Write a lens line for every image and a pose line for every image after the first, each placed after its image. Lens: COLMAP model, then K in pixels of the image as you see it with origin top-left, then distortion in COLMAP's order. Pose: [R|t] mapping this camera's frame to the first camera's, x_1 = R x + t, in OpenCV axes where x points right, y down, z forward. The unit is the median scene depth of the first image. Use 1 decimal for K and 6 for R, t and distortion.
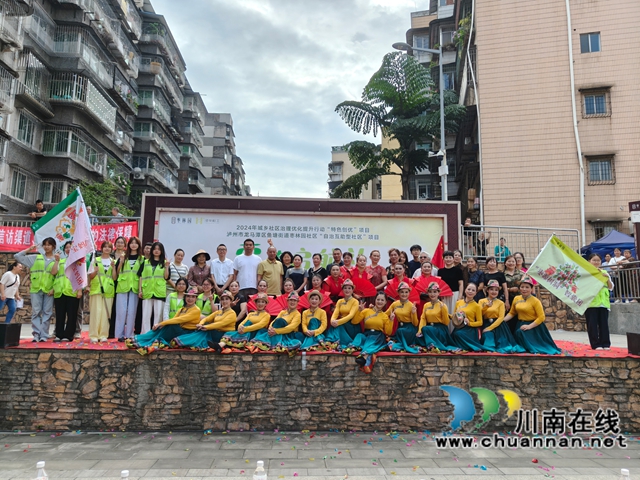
lens RADIAL K [[444.9, 0, 319.1], [0, 444.9, 241.2], [0, 0, 1]] dist [0.010885, 0.001587]
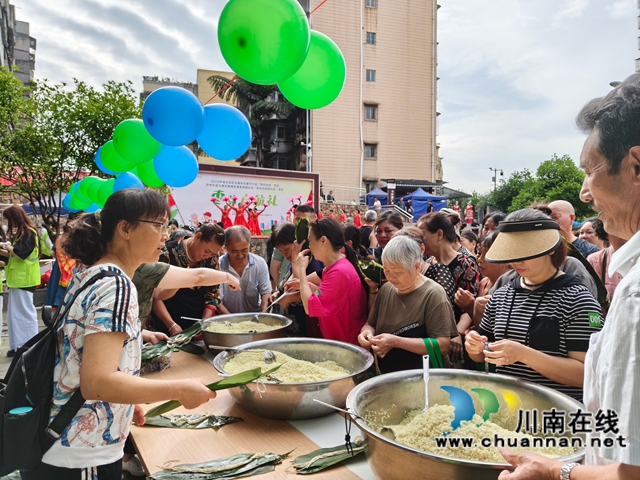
lens RADIAL K [[444.9, 0, 320.6], [0, 444.9, 240.9], [0, 0, 1]] dist [0.010885, 0.001587]
pose [[0.866699, -0.017845, 0.498512, -0.450526], [-0.065767, 0.986548, 0.149656, -0.058641], [-0.494477, -0.162493, 0.853867, -0.498942]]
